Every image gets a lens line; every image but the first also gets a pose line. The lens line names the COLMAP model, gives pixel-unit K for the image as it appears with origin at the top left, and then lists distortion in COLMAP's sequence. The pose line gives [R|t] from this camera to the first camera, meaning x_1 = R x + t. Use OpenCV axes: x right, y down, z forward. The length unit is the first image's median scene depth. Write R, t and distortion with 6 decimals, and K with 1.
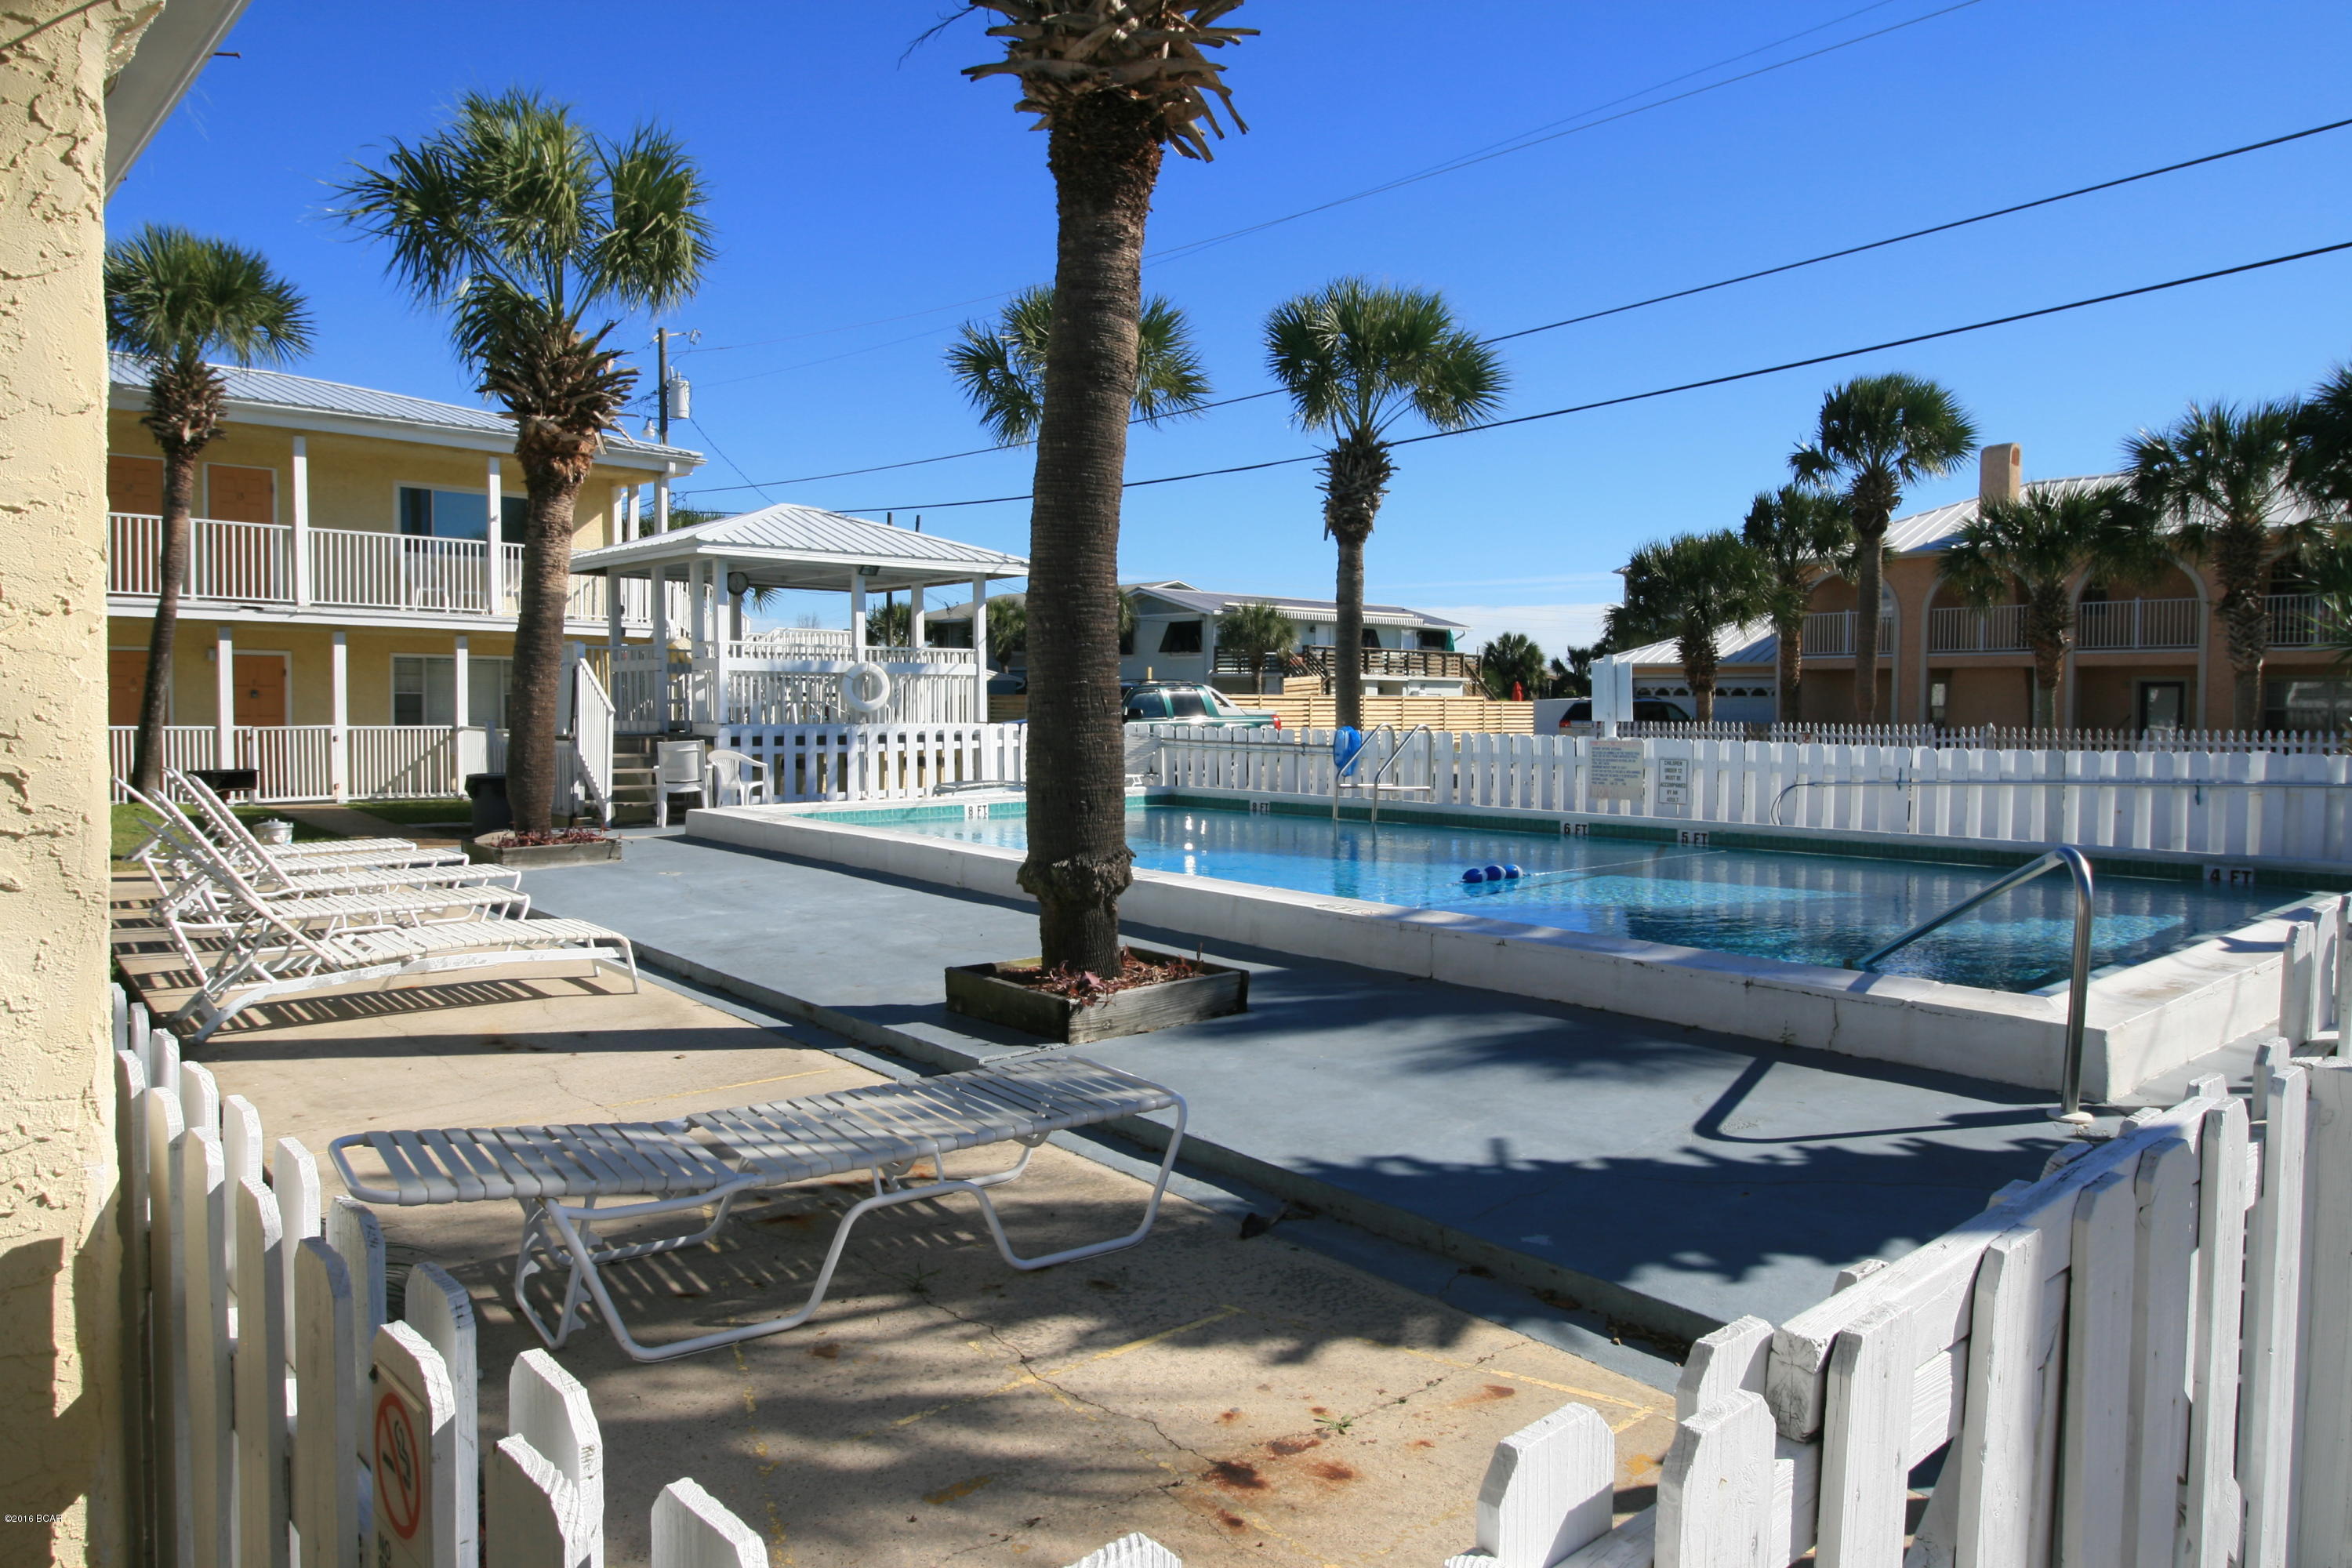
lens RADIAL K [[1525.2, 0, 1187.8], [0, 1525.2, 770.6], [0, 0, 1]] dist [0.009614, -0.010734]
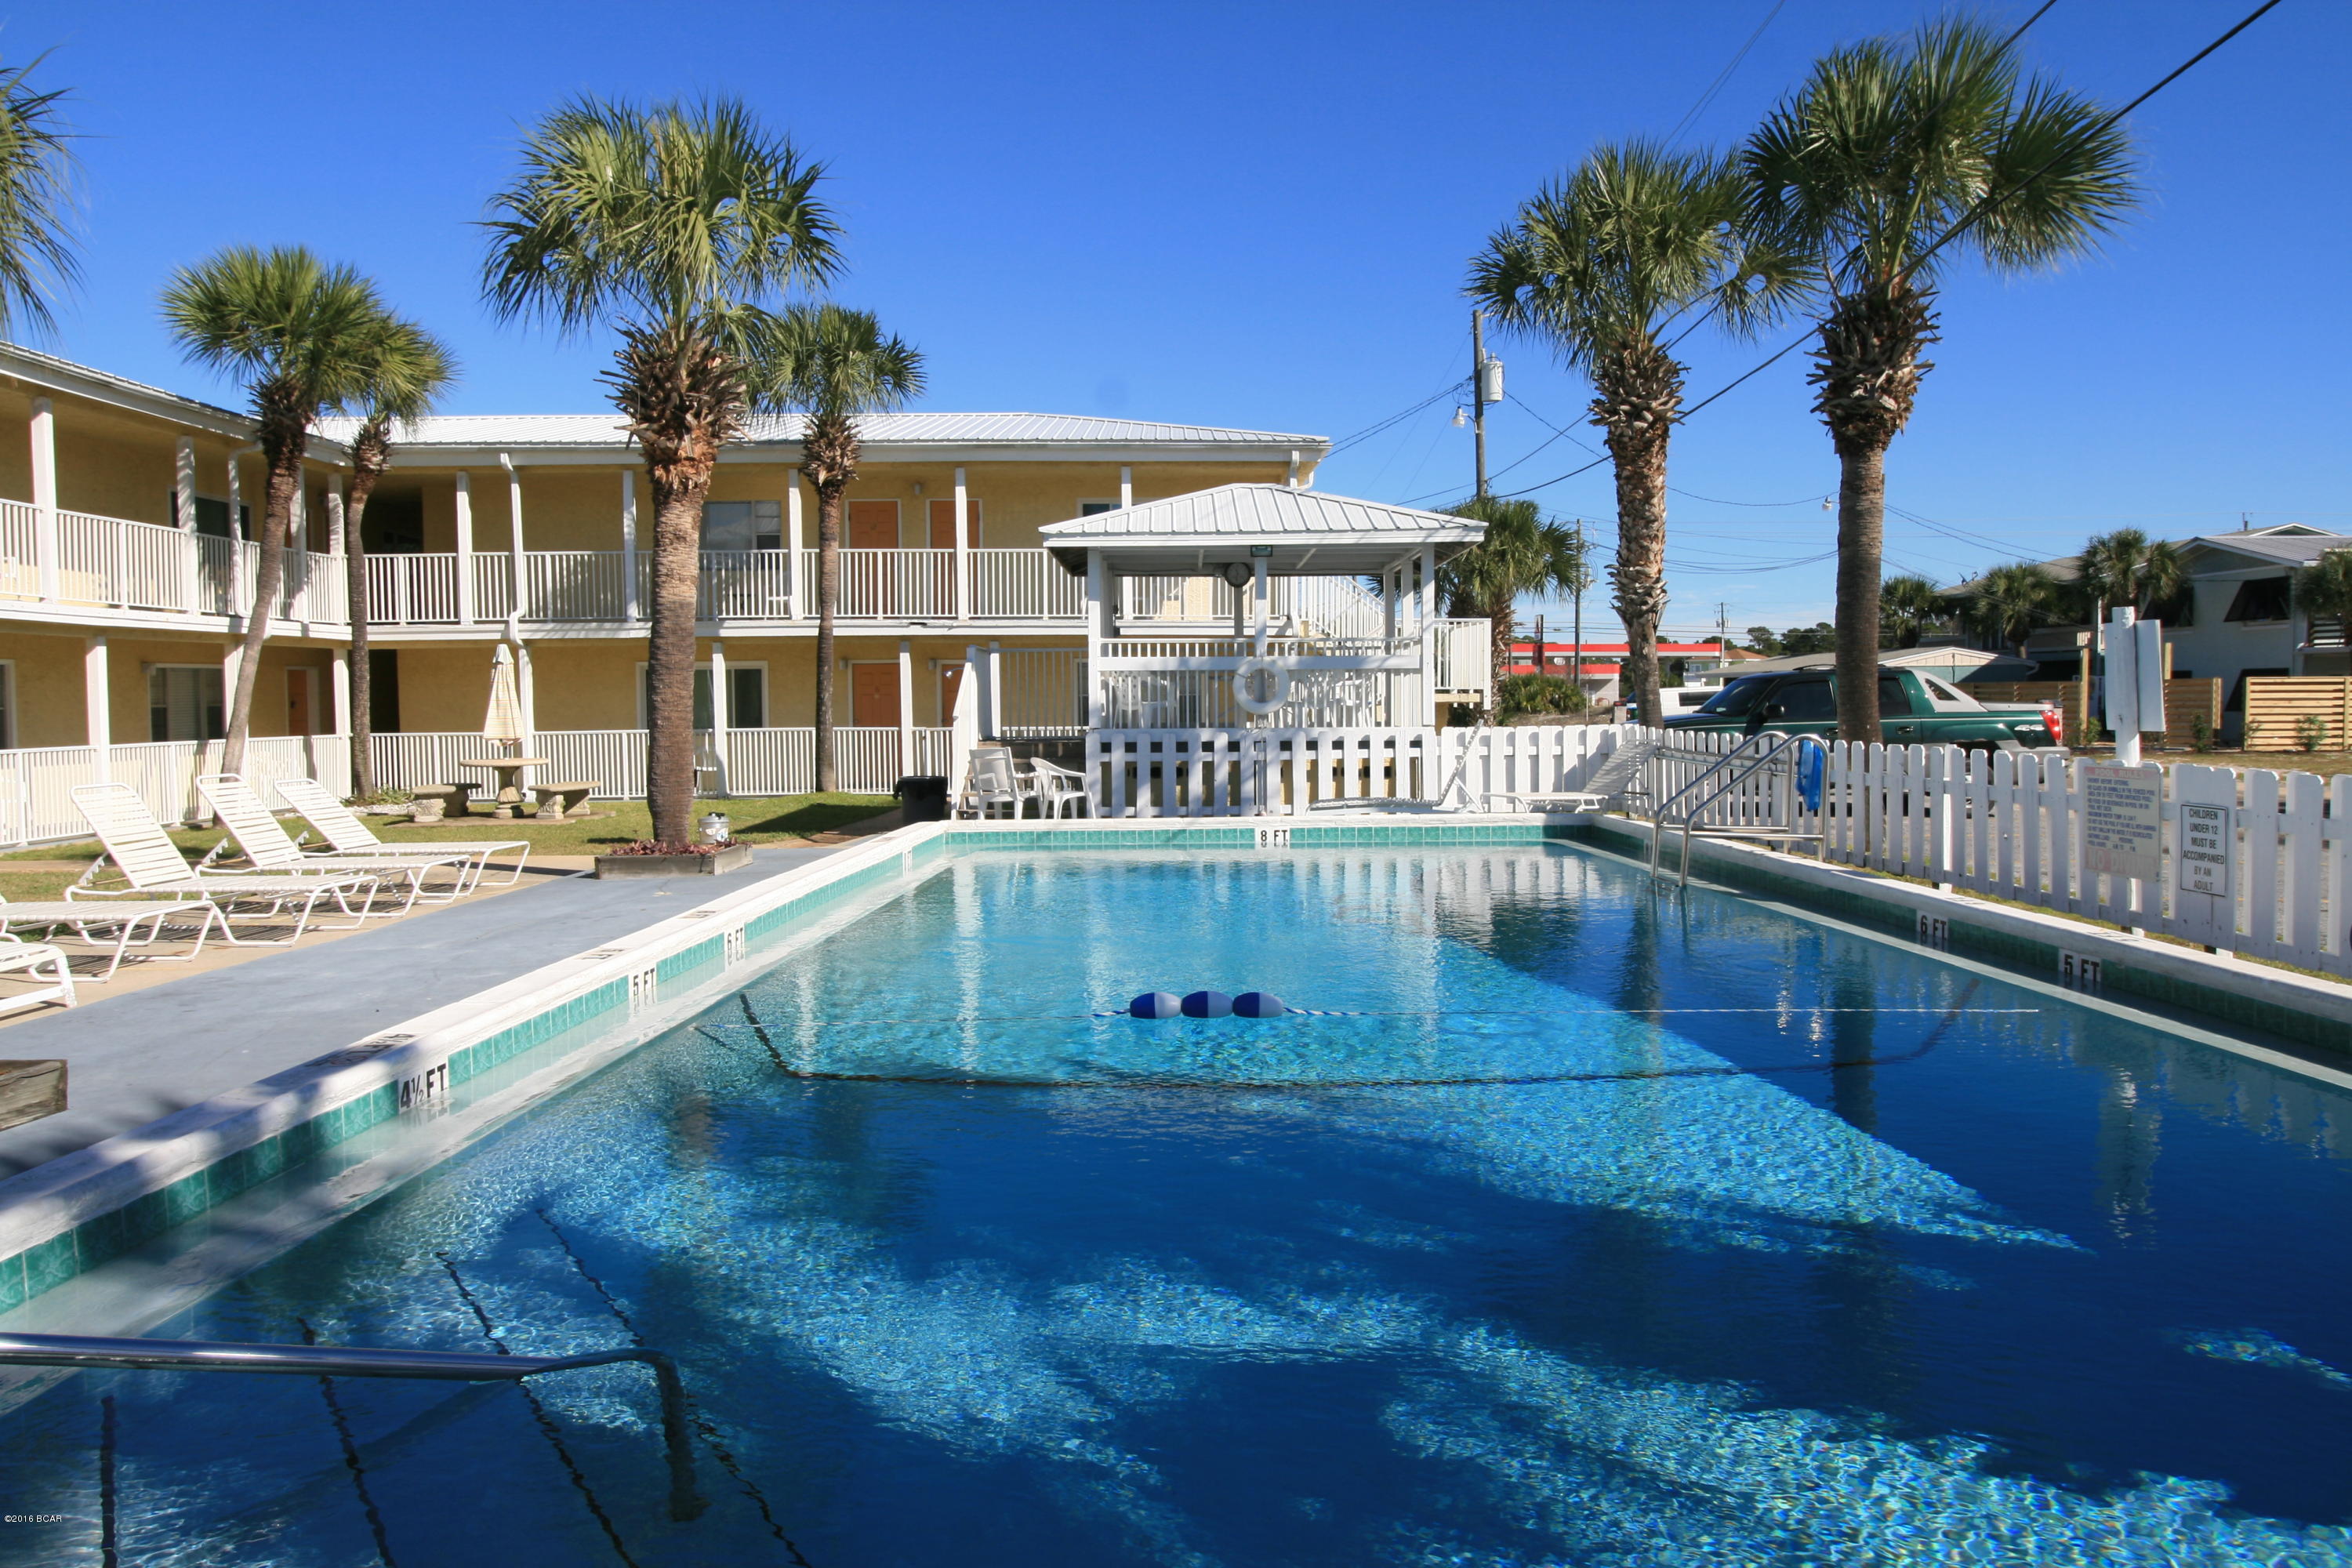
lens RADIAL K [[1525.2, 0, 1180.8], [0, 1525.2, 761.4], [0, 0, 1]] dist [0.009614, -0.010734]
pose [[0.746305, 0.016912, -0.665390, 0.316535], [-0.016941, 0.999836, 0.006412, -0.015725], [0.665389, 0.006487, 0.746469, 0.306937]]
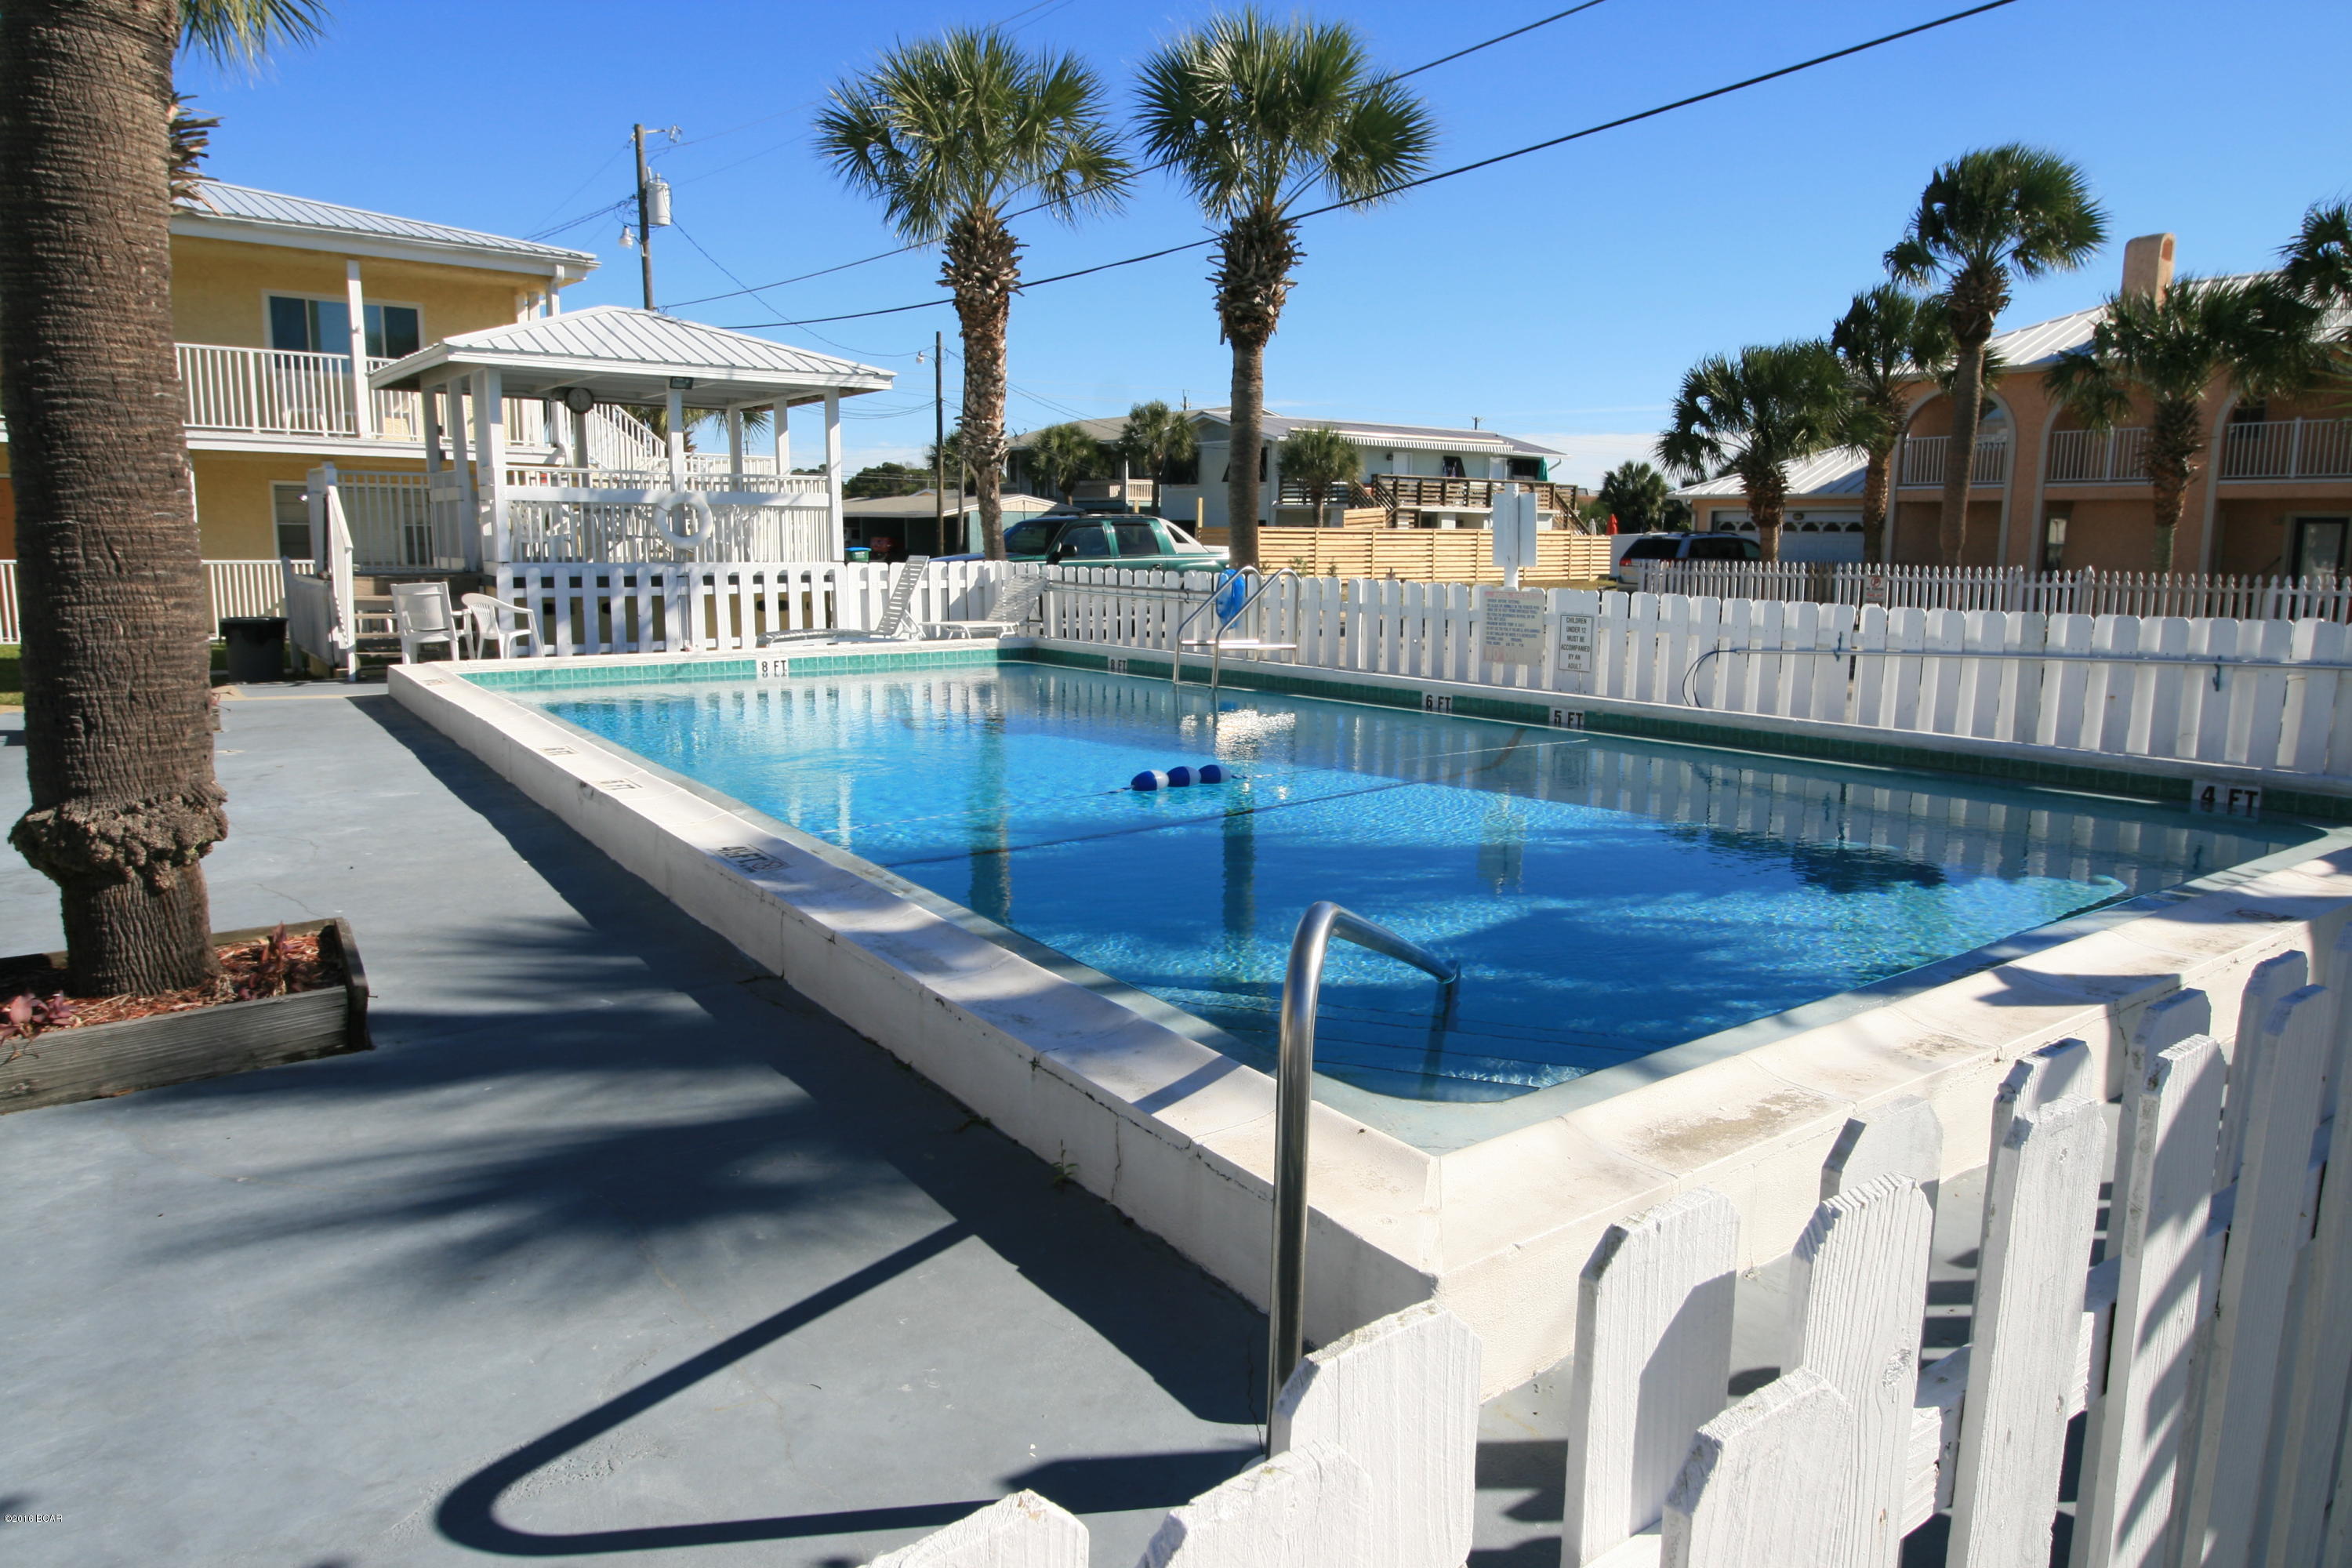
lens RADIAL K [[1525.2, 0, 1187.9], [0, 1525.2, 769.8], [0, 0, 1]] dist [0.009614, -0.010734]
pose [[0.995915, 0.017907, -0.088497, 0.147369], [-0.008187, 0.994009, 0.108993, -0.009907], [0.089919, -0.107823, 0.990095, 0.141461]]
